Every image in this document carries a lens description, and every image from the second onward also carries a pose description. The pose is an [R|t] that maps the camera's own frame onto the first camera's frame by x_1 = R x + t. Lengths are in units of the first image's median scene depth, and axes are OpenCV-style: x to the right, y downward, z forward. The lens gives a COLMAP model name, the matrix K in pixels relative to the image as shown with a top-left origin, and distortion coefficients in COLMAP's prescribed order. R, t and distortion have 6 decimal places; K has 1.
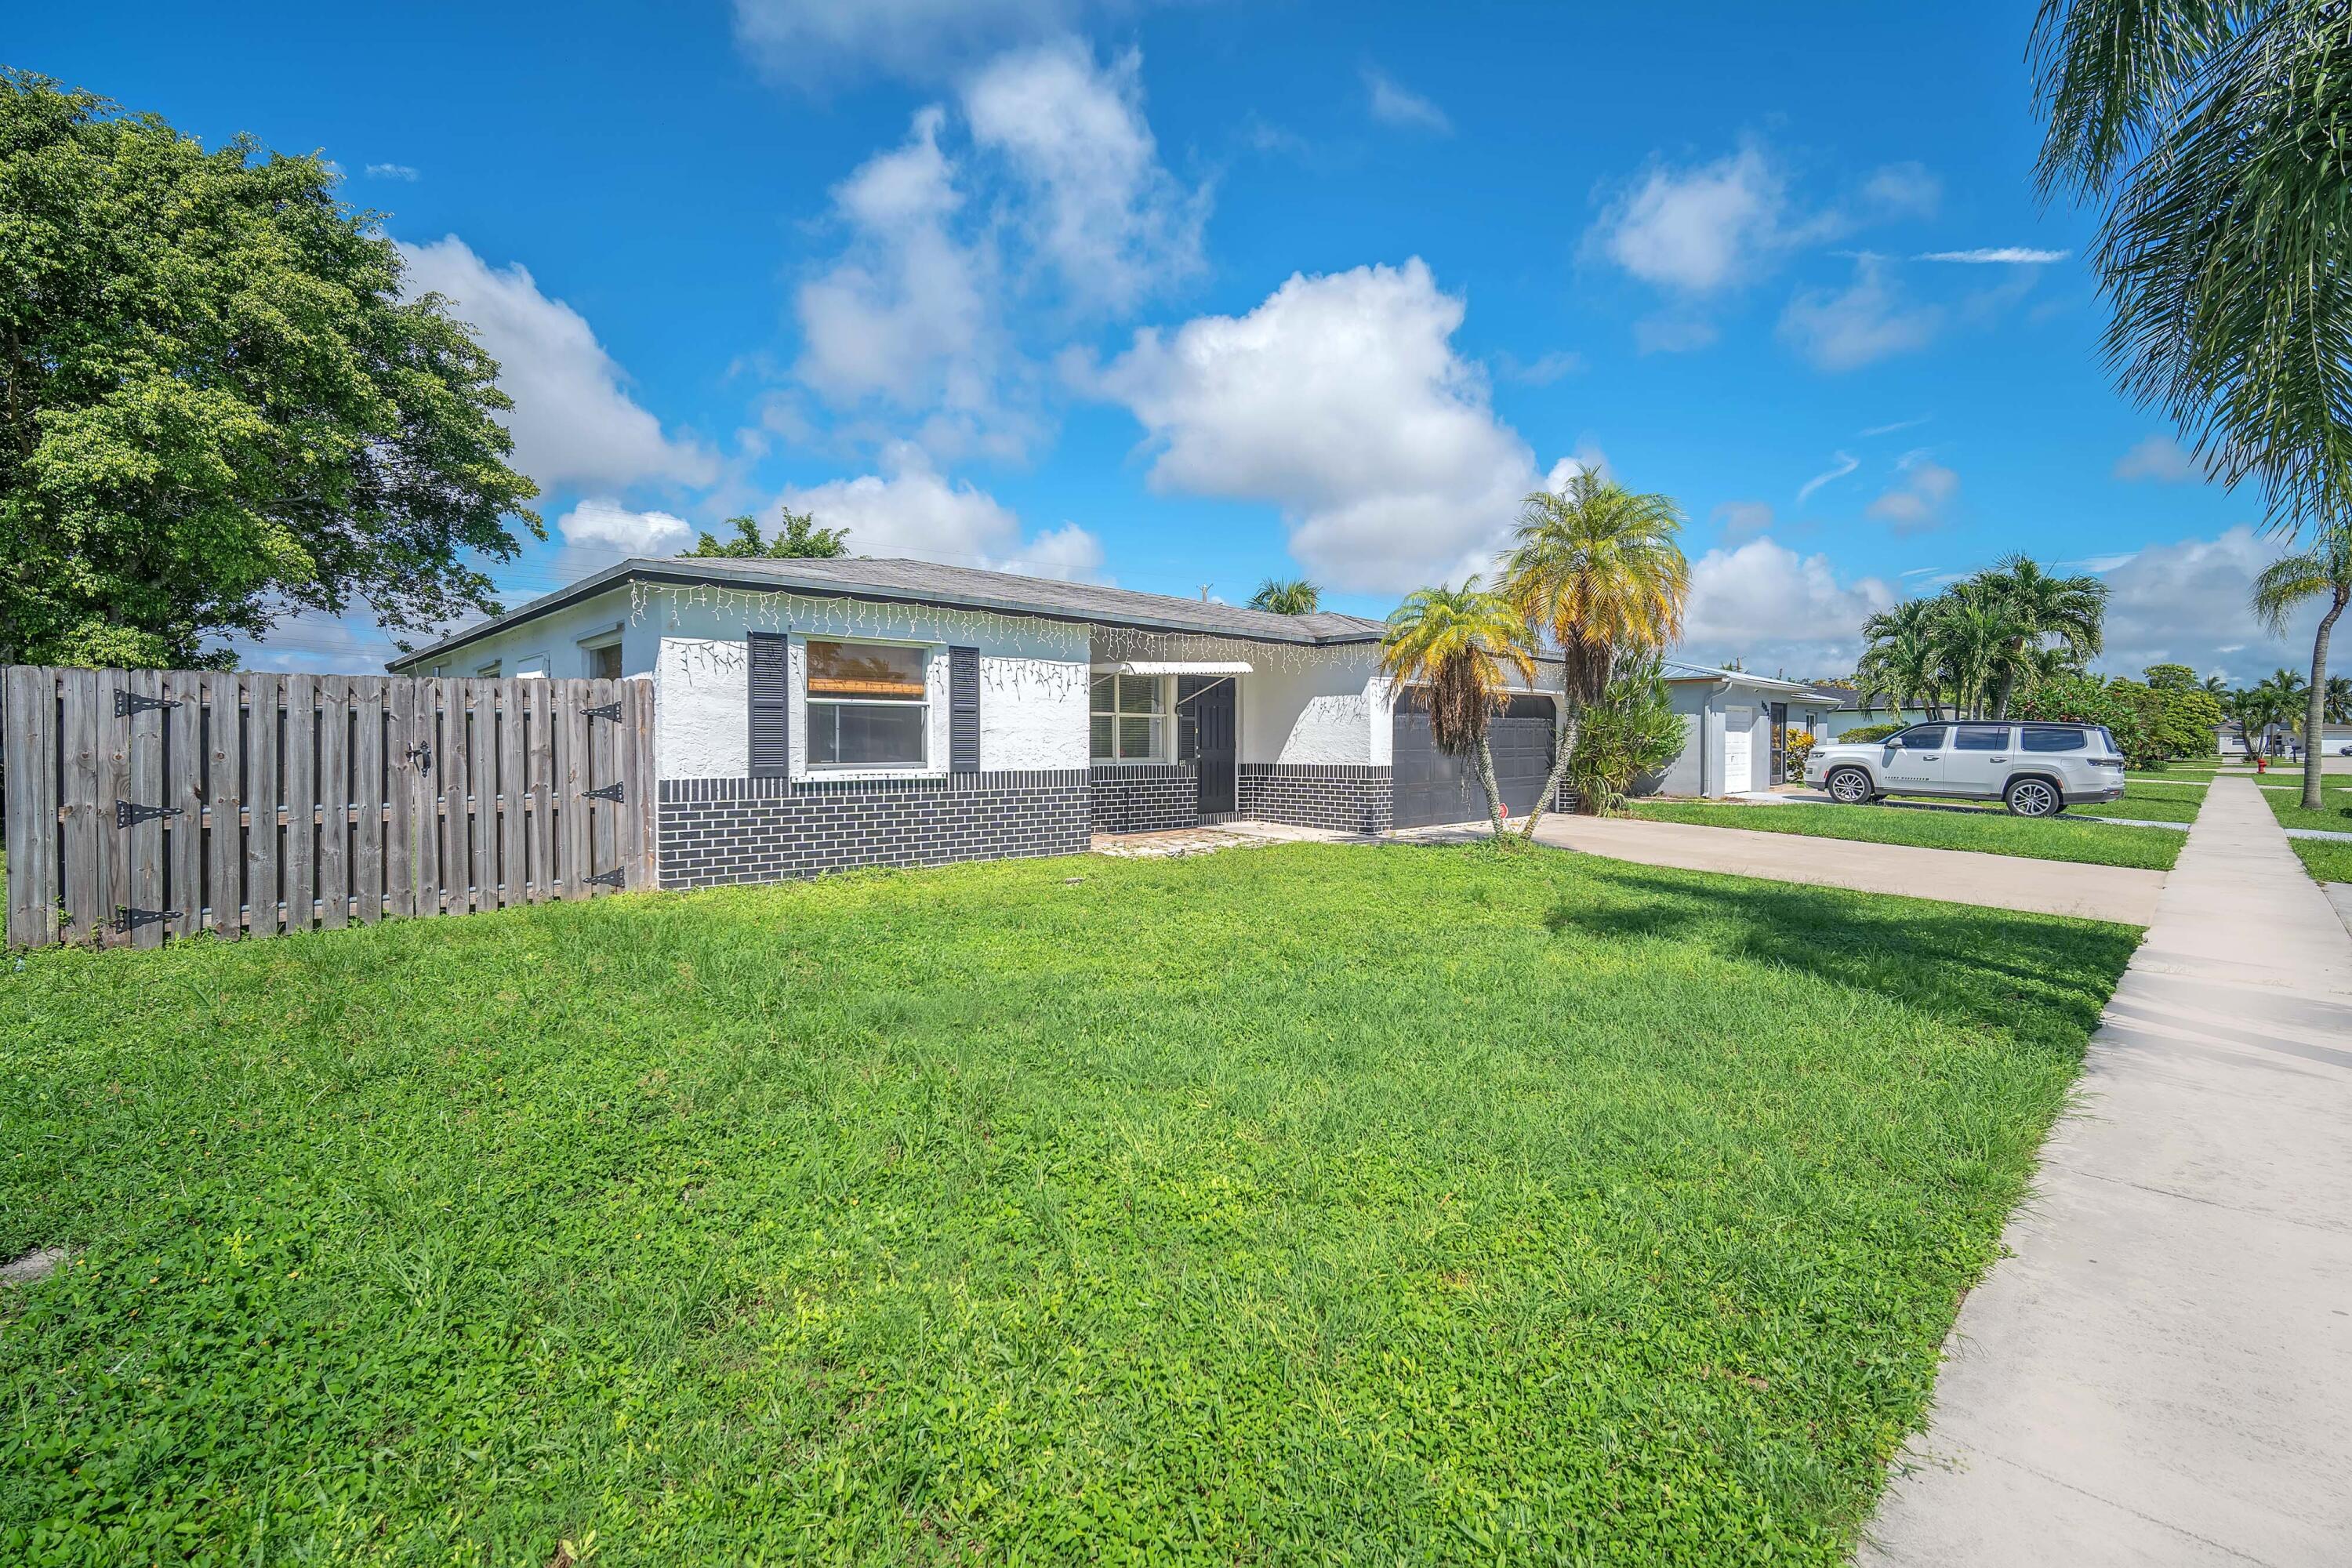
lens RADIAL K [[1050.6, 0, 1174.3], [0, 1050.6, 773.2], [0, 0, 1]] dist [-0.002130, -0.000221]
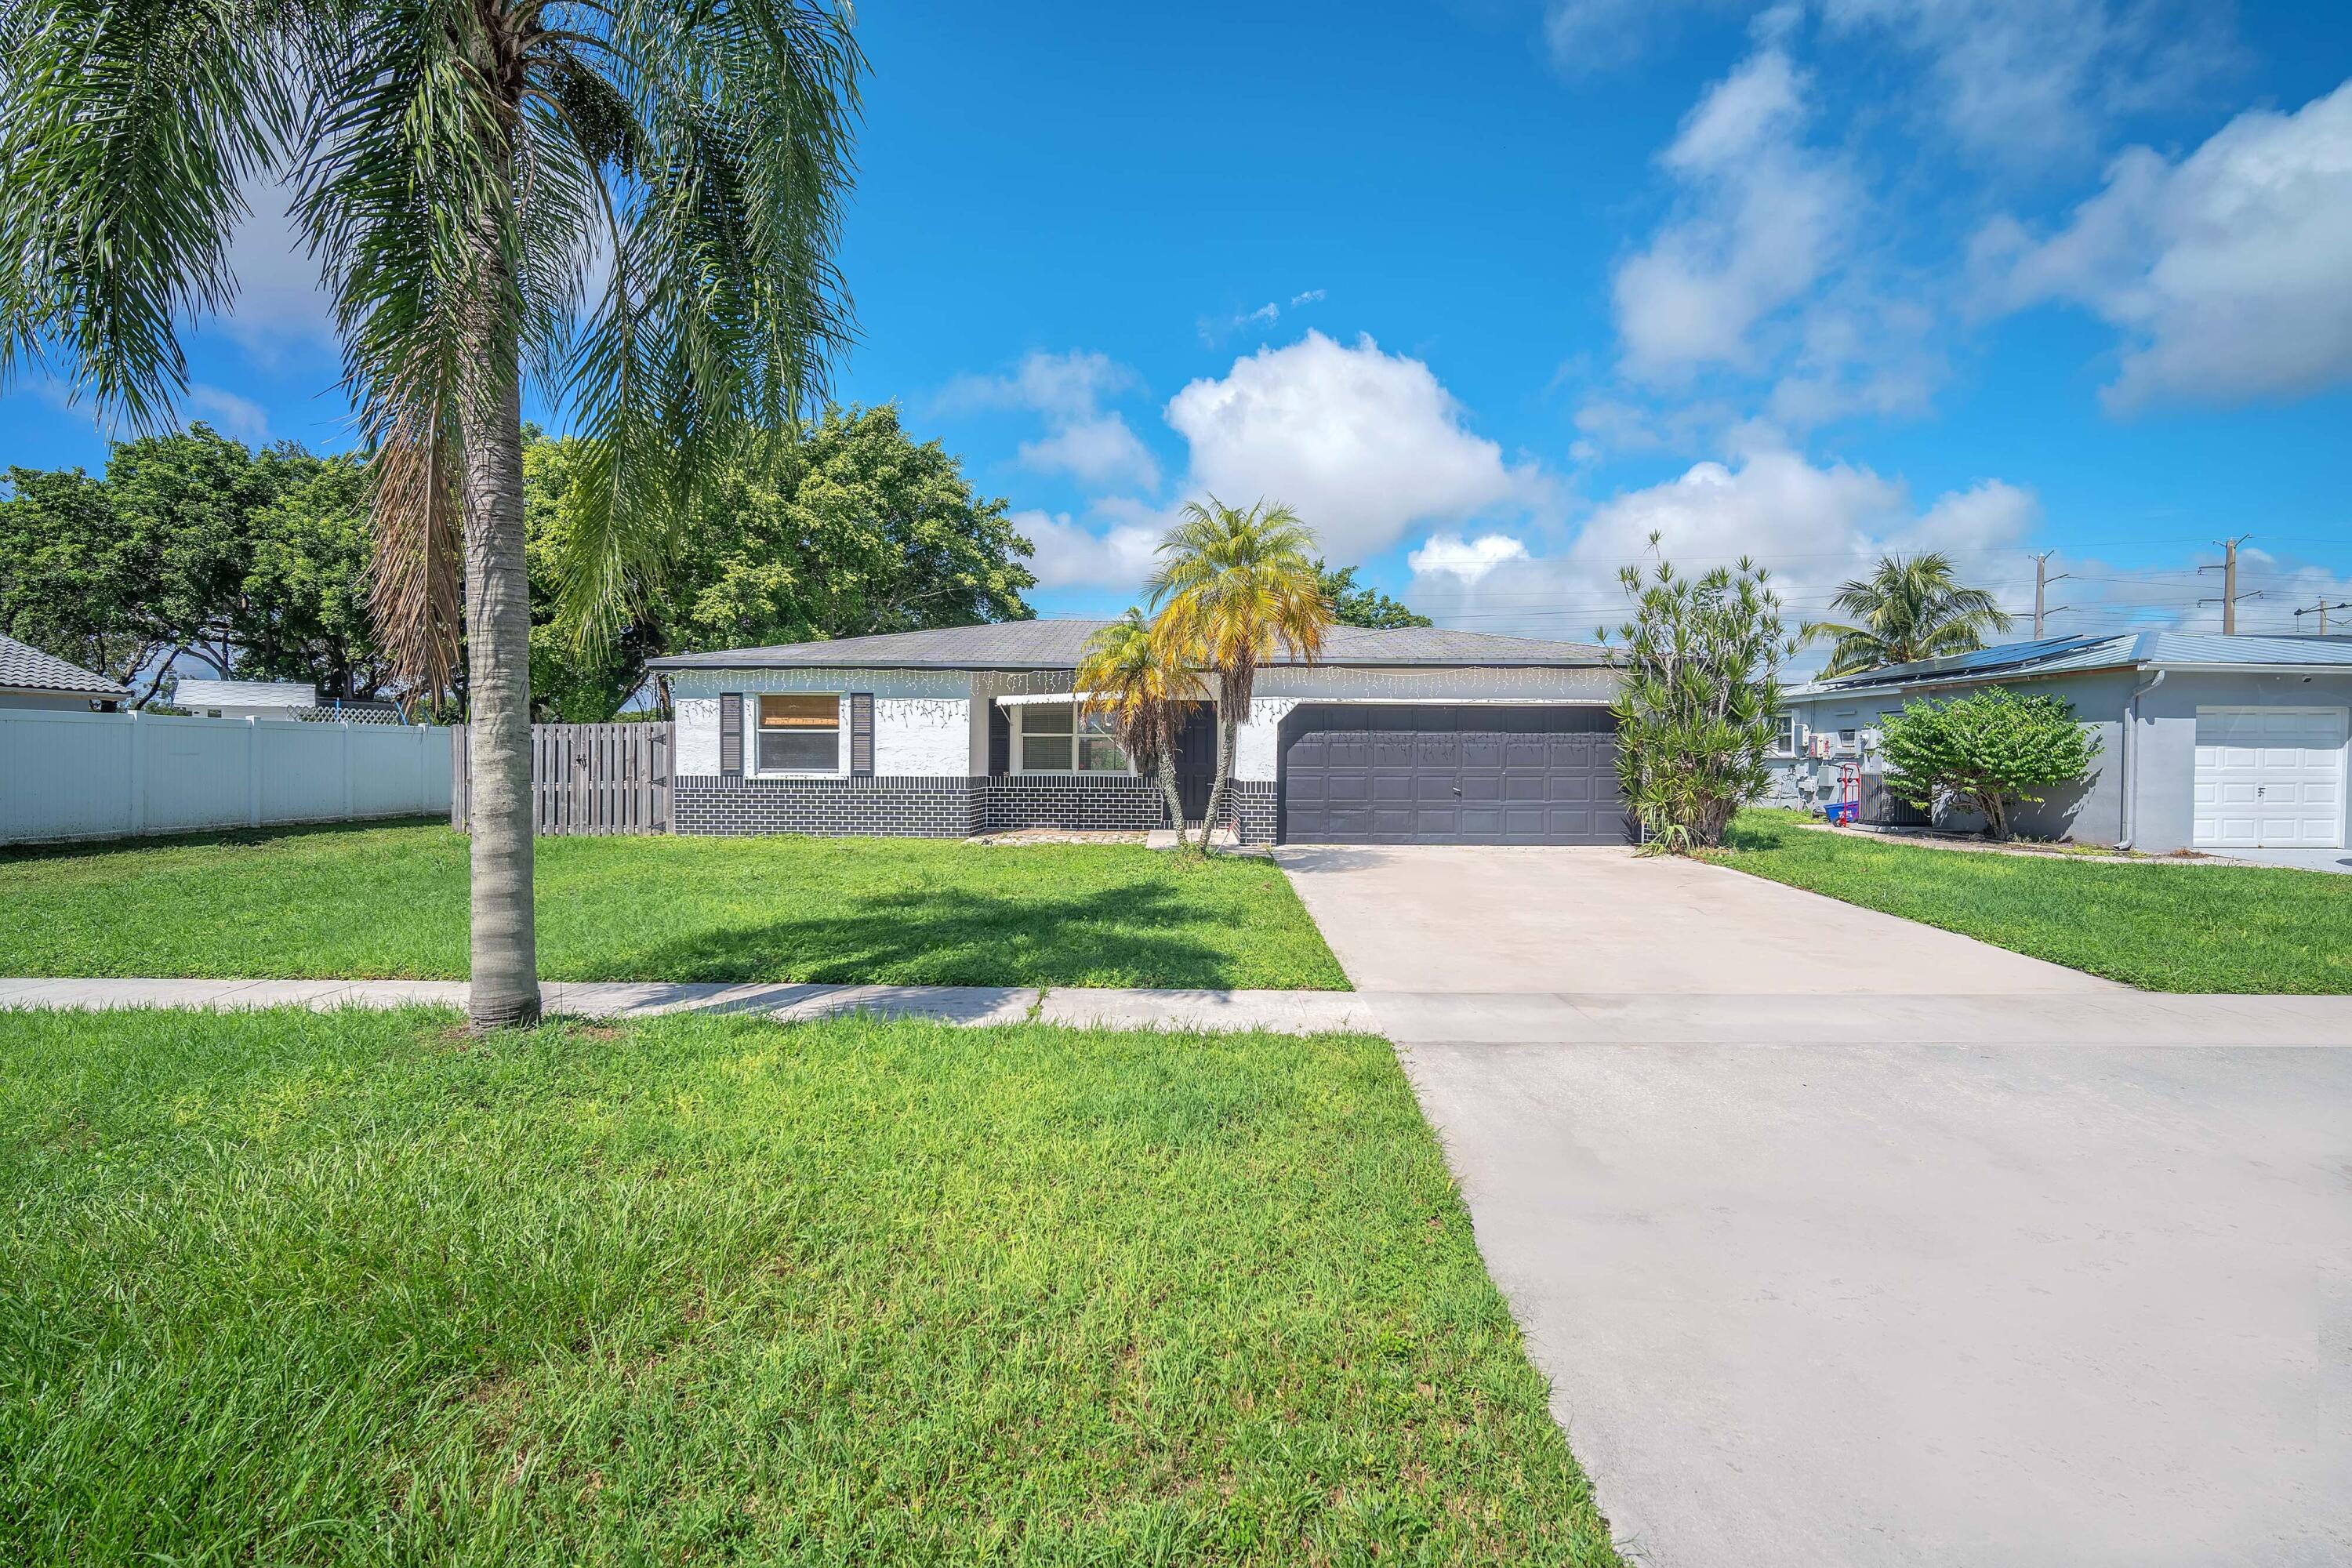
lens RADIAL K [[1185.4, 0, 1176.0], [0, 1185.4, 784.0], [0, 0, 1]] dist [-0.002904, 0.000063]
pose [[0.691973, 0.013386, -0.721799, 1.262451], [-0.028307, 0.999562, -0.008599, 0.011107], [0.721368, 0.026382, 0.692049, 0.145177]]
